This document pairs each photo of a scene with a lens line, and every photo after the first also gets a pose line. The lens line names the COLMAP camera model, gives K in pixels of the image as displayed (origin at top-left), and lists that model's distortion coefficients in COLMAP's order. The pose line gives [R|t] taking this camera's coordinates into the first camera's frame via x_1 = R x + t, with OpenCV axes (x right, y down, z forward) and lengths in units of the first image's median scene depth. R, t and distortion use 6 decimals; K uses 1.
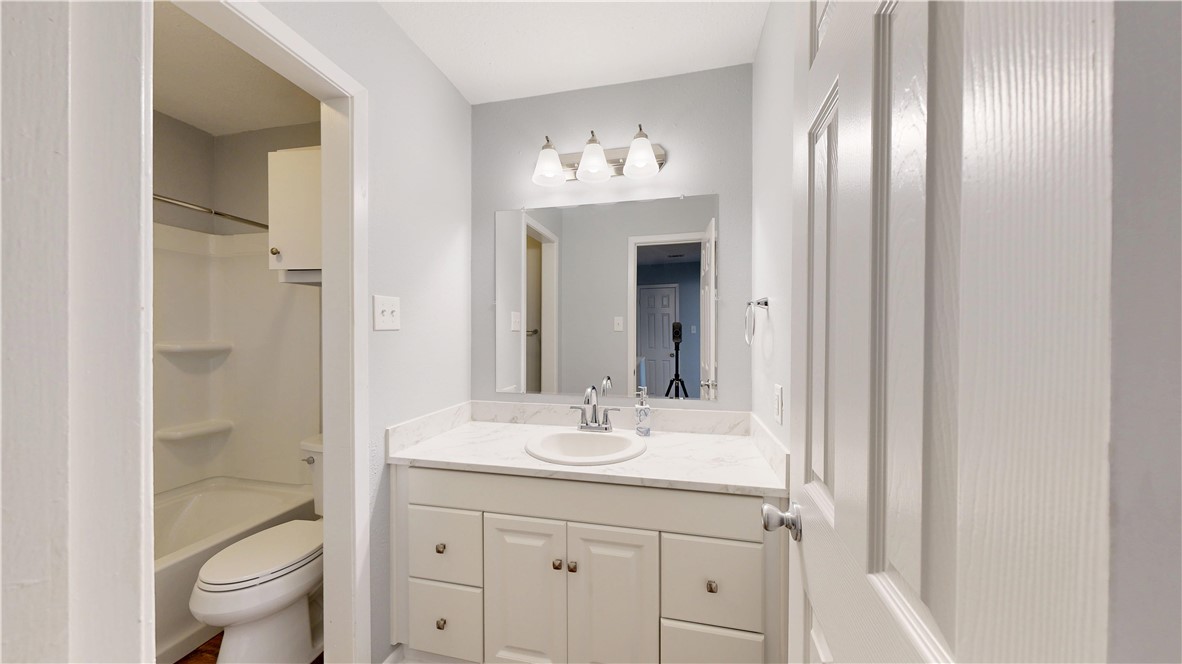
lens RADIAL K [[375.0, 0, 588.6], [0, 375.0, 331.3], [0, 0, 1]] dist [-0.000736, -0.000016]
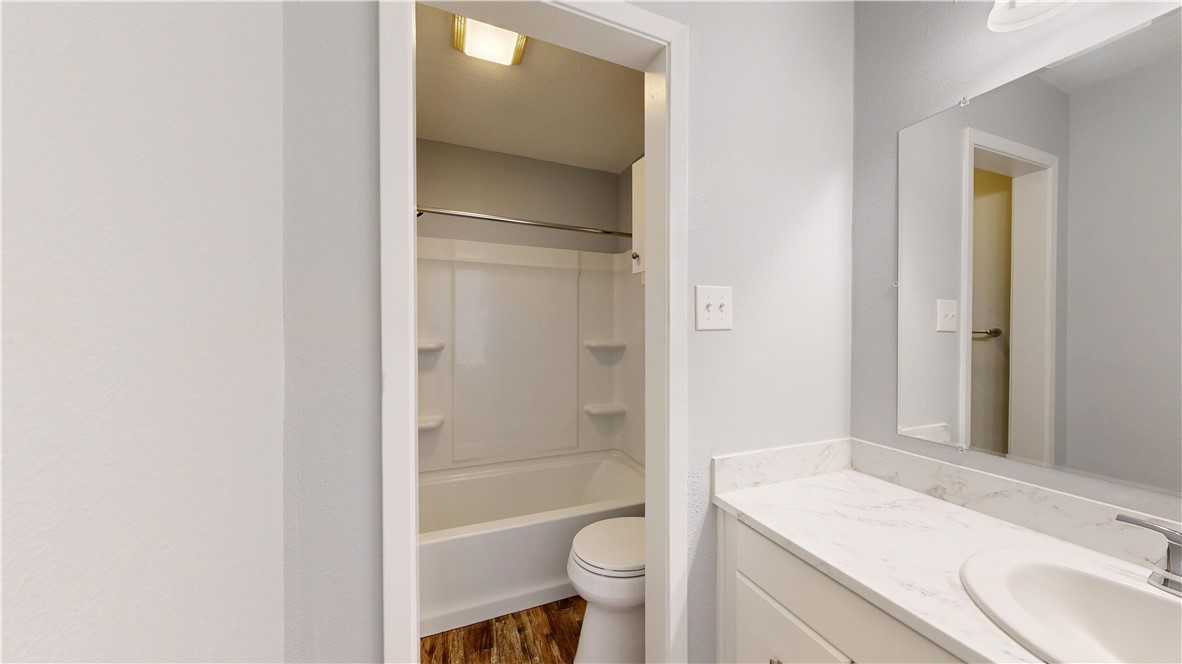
lens RADIAL K [[375.0, 0, 590.4], [0, 375.0, 334.0], [0, 0, 1]] dist [-0.000736, -0.000016]
pose [[0.569838, 0.006393, -0.821732, -0.038439], [-0.002819, 0.999979, 0.005824, 0.001283], [0.821752, -0.001002, 0.569845, 0.271929]]
